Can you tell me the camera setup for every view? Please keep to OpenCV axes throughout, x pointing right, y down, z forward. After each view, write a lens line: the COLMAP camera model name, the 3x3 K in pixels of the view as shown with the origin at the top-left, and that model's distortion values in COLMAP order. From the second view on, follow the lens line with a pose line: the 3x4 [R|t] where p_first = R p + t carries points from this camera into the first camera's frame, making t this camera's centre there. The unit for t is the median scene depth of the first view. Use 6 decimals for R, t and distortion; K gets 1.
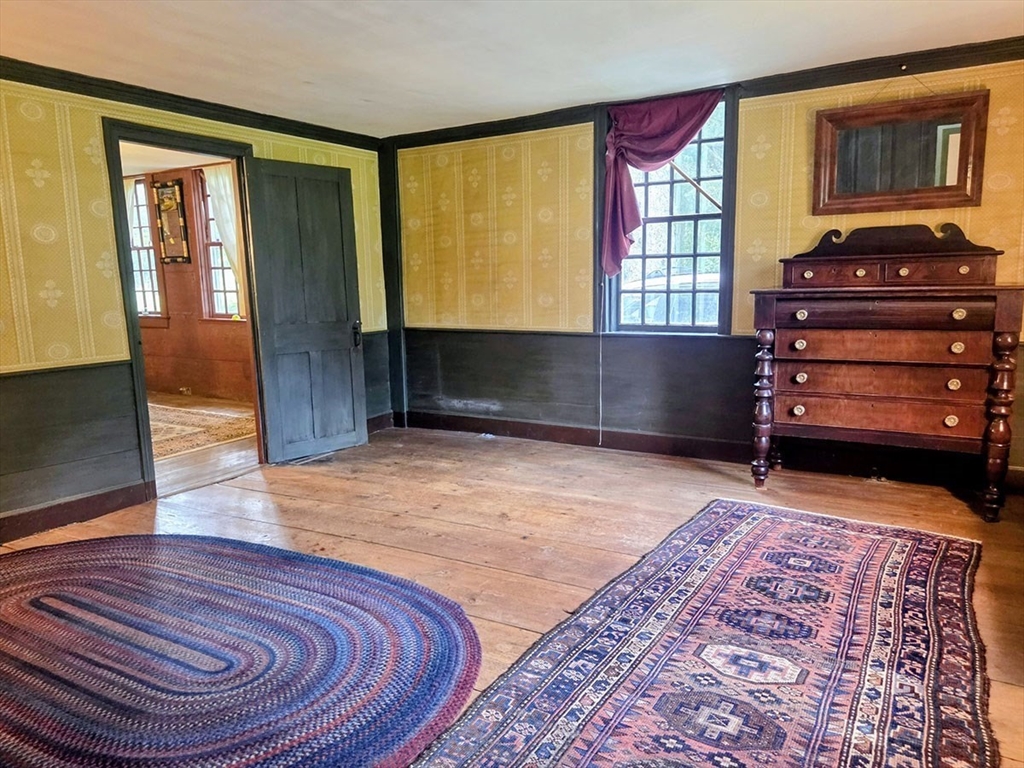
lens RADIAL K [[725.0, 0, 509.5], [0, 725.0, 363.0], [0, 0, 1]] dist [0.036563, -0.004901]
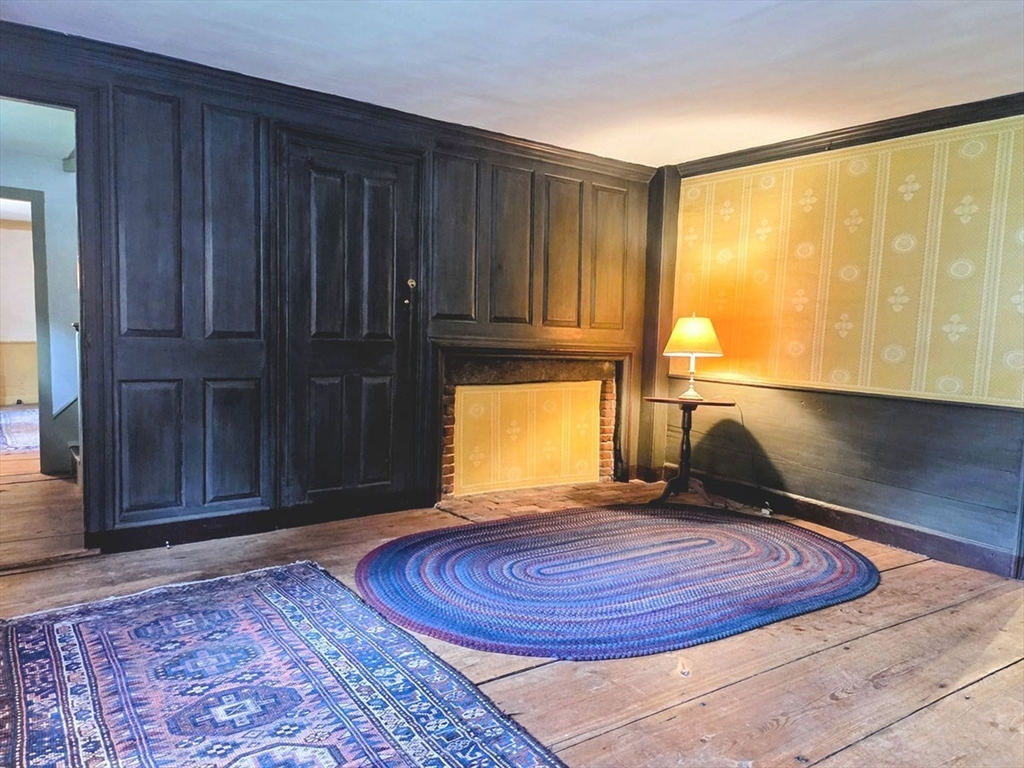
lens RADIAL K [[696.3, 0, 512.0], [0, 696.3, 384.0], [0, 0, 1]] dist [0.036609, -0.028655]
pose [[-0.376967, 0.087631, -0.922072, 0.537971], [-0.137997, 0.979090, 0.149467, -0.085960], [0.915889, 0.183587, -0.356991, 0.866097]]
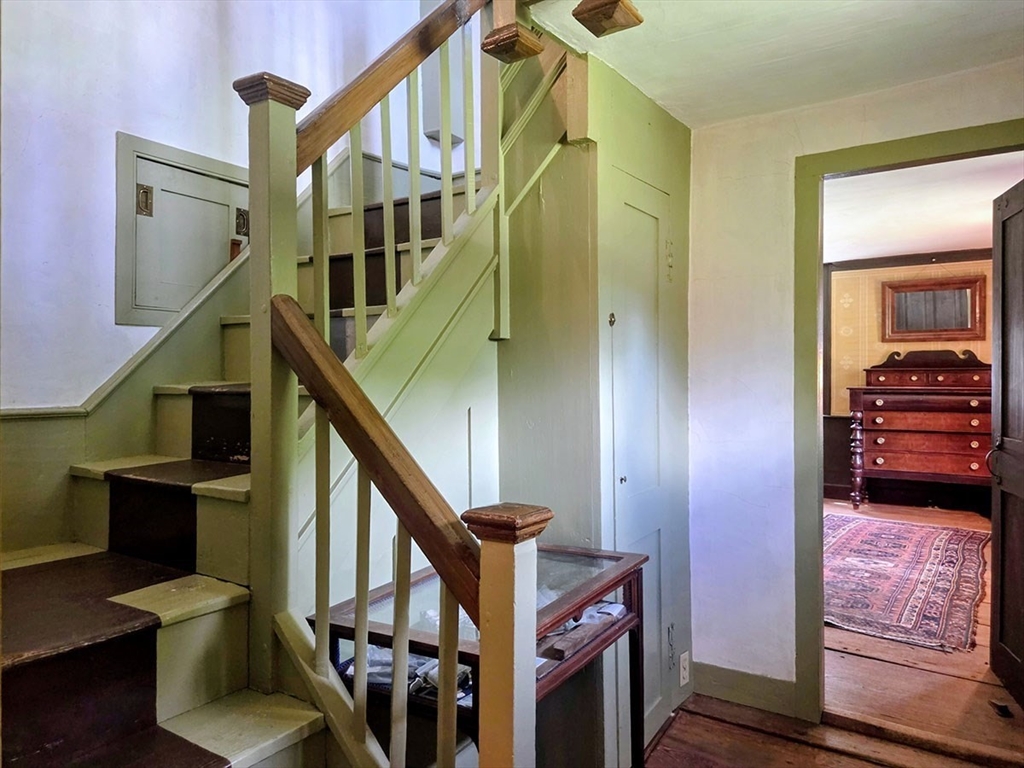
lens RADIAL K [[725.0, 0, 509.5], [0, 725.0, 363.0], [0, 0, 1]] dist [0.036563, -0.004901]
pose [[0.998098, 0.013490, -0.060160, -0.358593], [-0.021166, 0.991439, -0.128847, 0.081064], [0.057906, 0.129875, 0.989838, -0.748789]]
